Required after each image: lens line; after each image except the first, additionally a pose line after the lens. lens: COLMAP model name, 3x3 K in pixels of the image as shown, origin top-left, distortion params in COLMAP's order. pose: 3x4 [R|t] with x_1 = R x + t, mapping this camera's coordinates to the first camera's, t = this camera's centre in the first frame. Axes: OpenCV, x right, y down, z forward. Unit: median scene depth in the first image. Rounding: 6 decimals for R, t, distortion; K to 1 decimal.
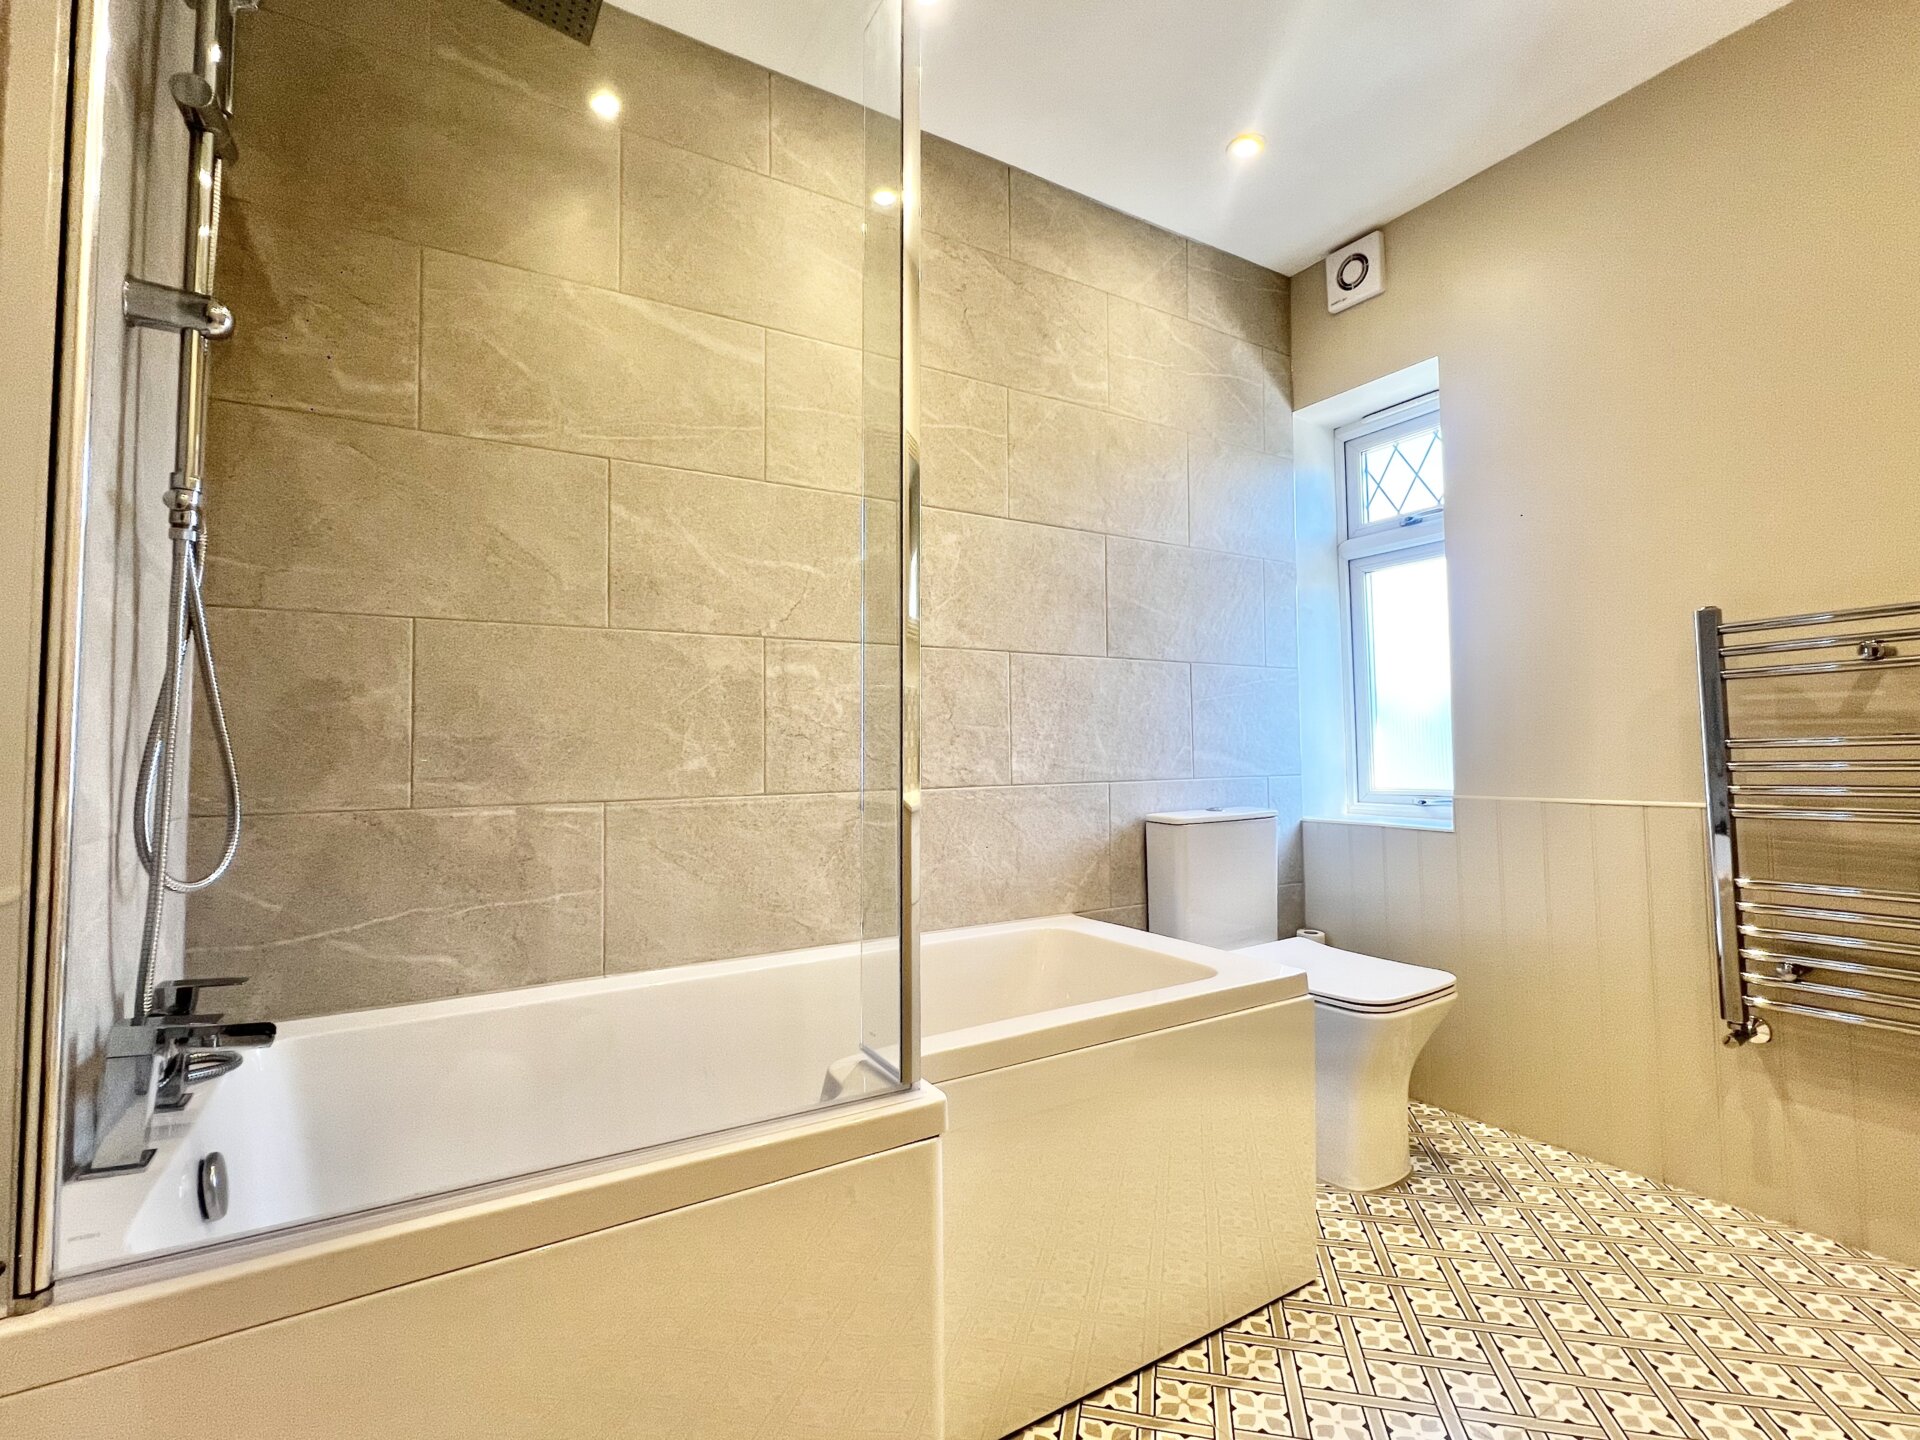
lens RADIAL K [[878.2, 0, 948.2], [0, 878.2, 708.6], [0, 0, 1]] dist [-0.004160, 0.000367]
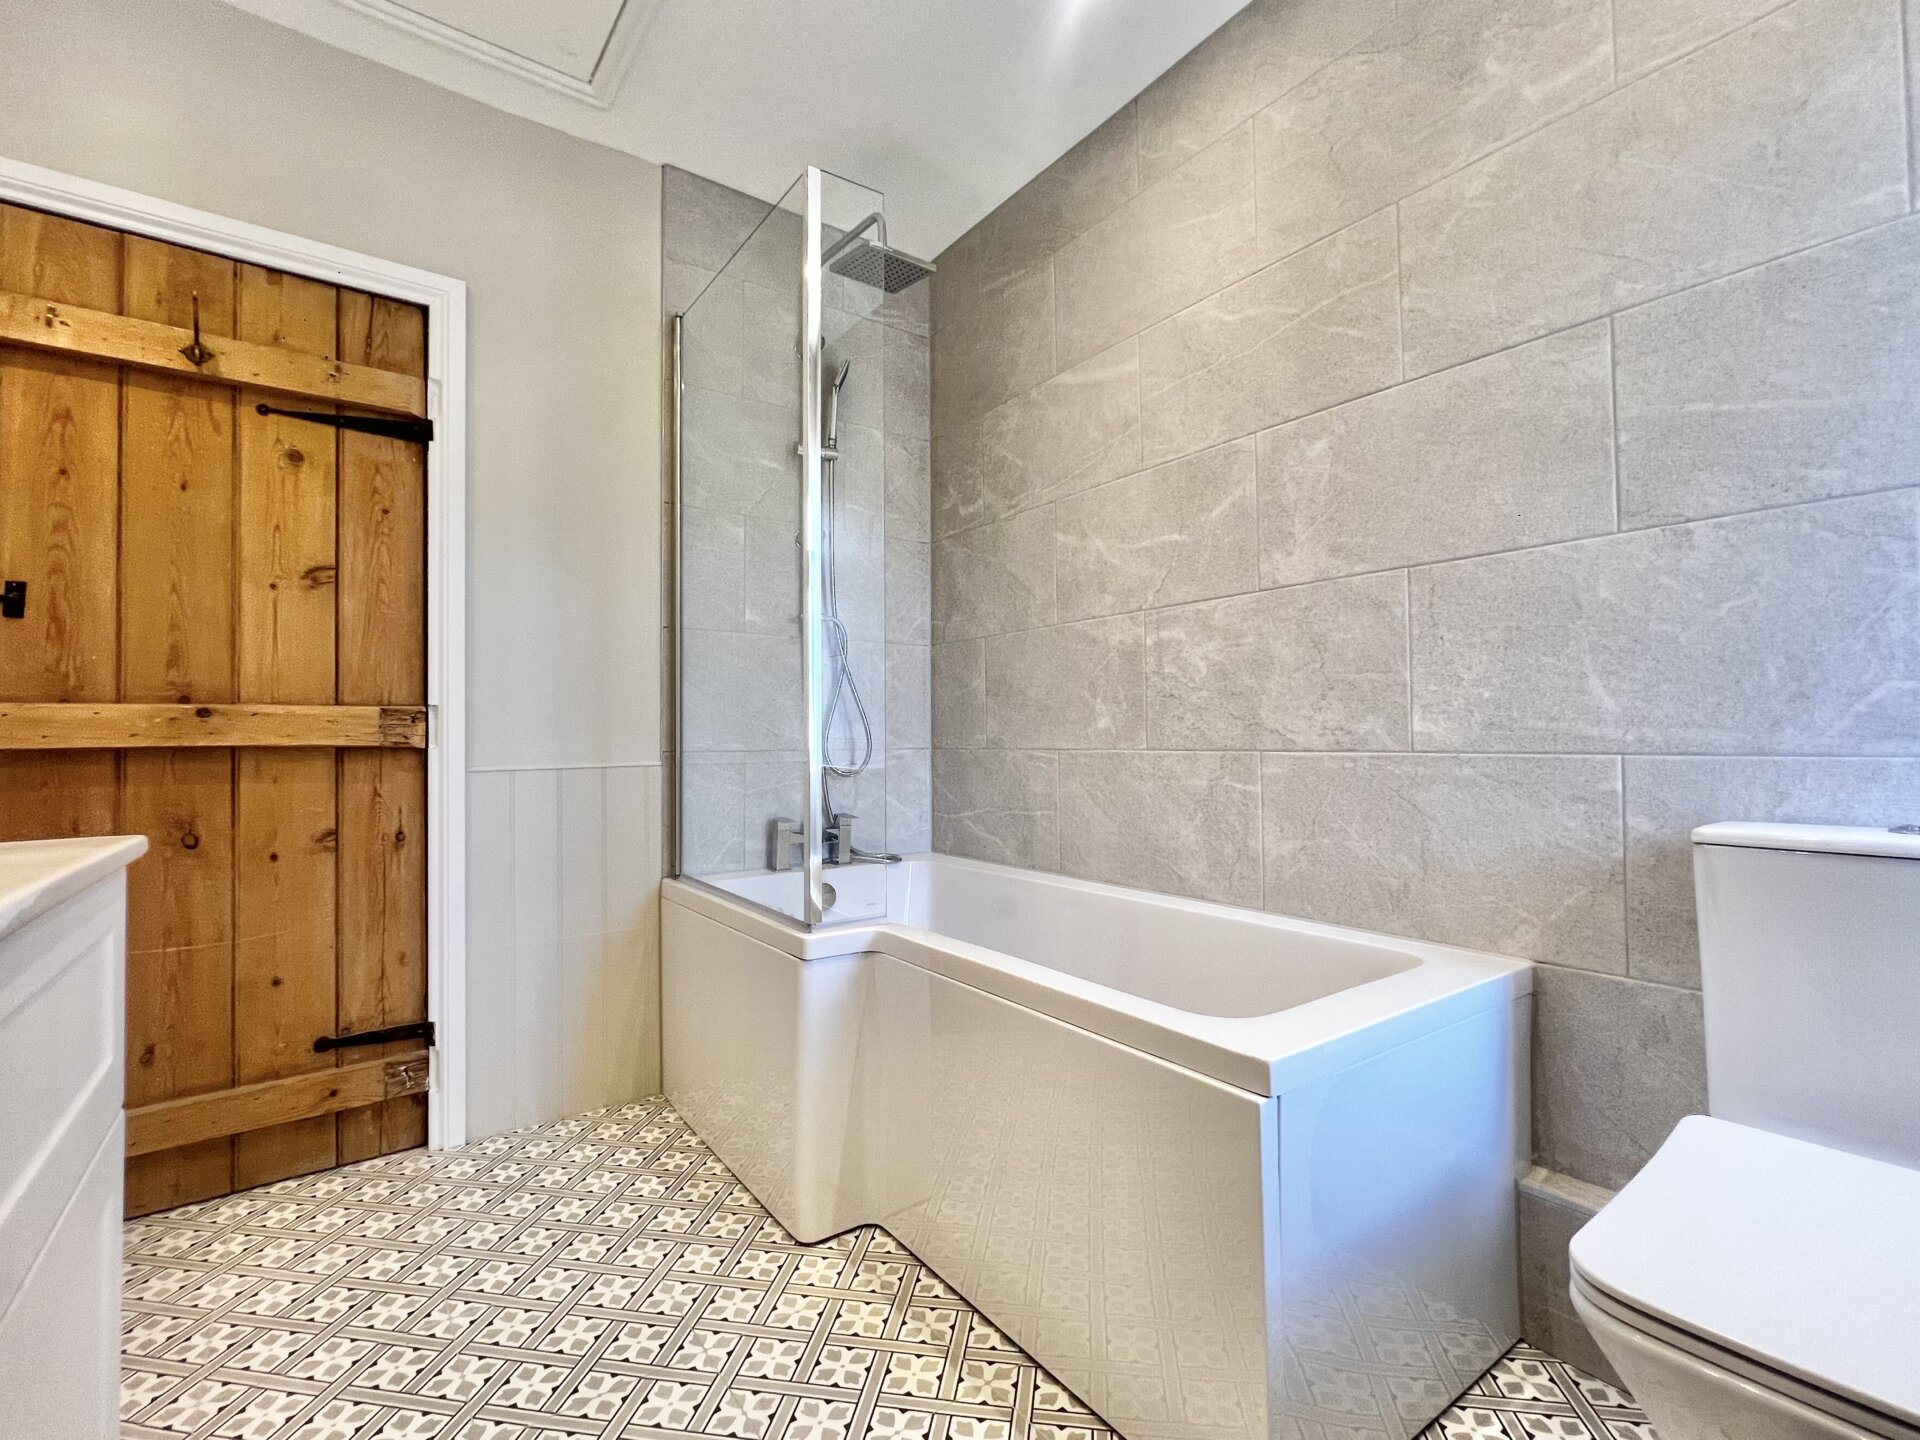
lens RADIAL K [[878.2, 0, 948.1], [0, 878.2, 723.7], [0, 0, 1]] dist [-0.004160, 0.000367]
pose [[0.067771, -0.010499, -0.997646, 0.797531], [0.045399, 0.998941, -0.007429, 0.054092], [0.996667, -0.044788, 0.068176, 0.594768]]
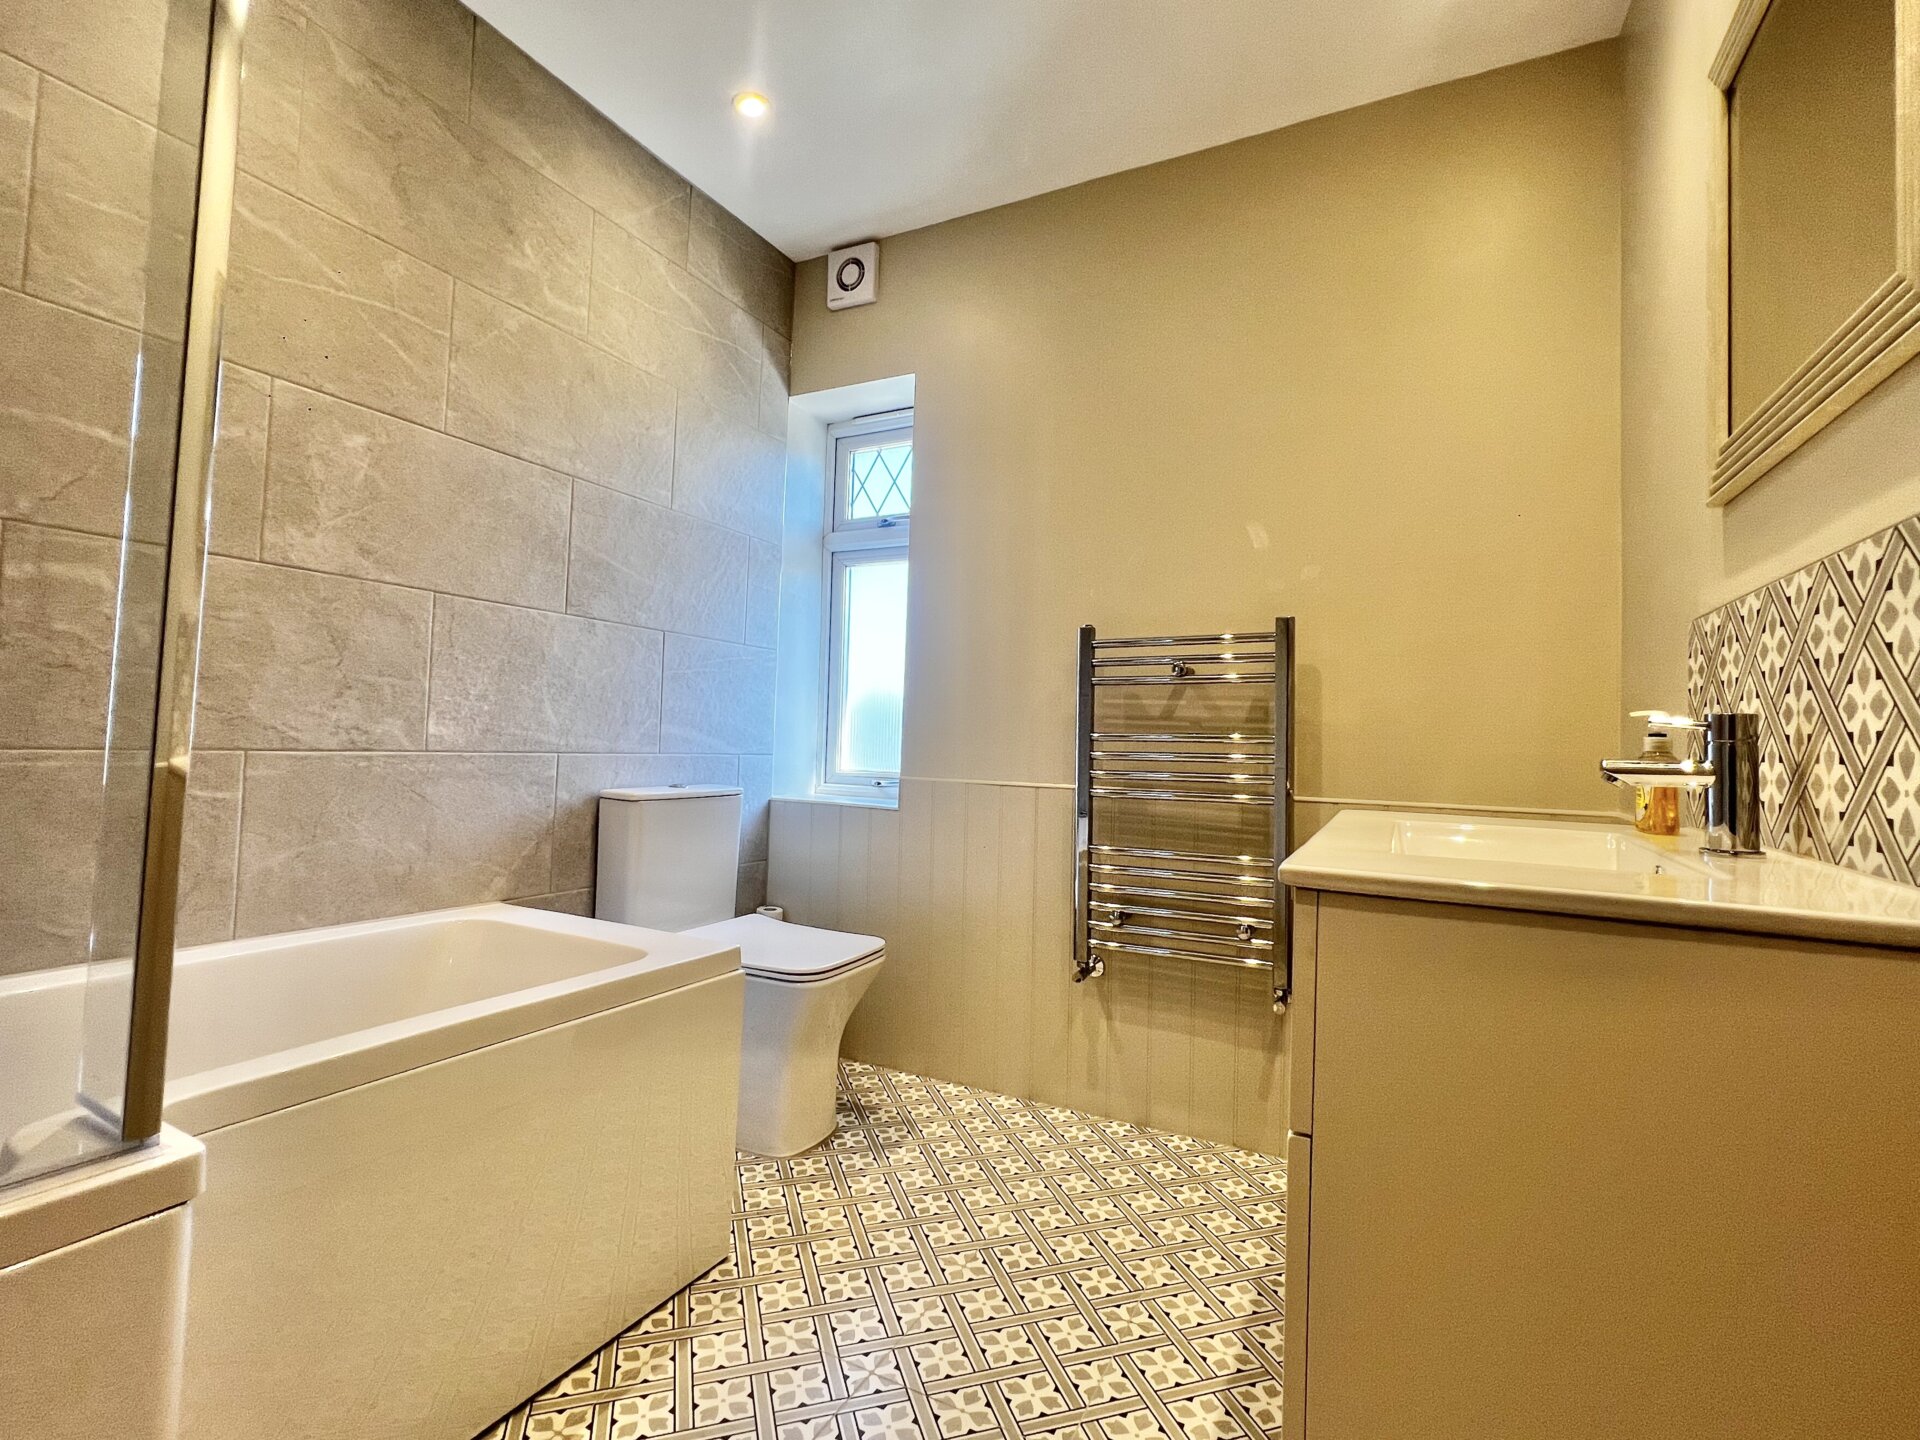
lens RADIAL K [[878.2, 0, 947.1], [0, 878.2, 710.5], [0, 0, 1]] dist [-0.004160, 0.000367]
pose [[0.860801, 0.058792, 0.505534, 0.078202], [-0.065861, 0.997821, -0.003898, 0.019731], [-0.504662, -0.029940, 0.862798, 0.031929]]
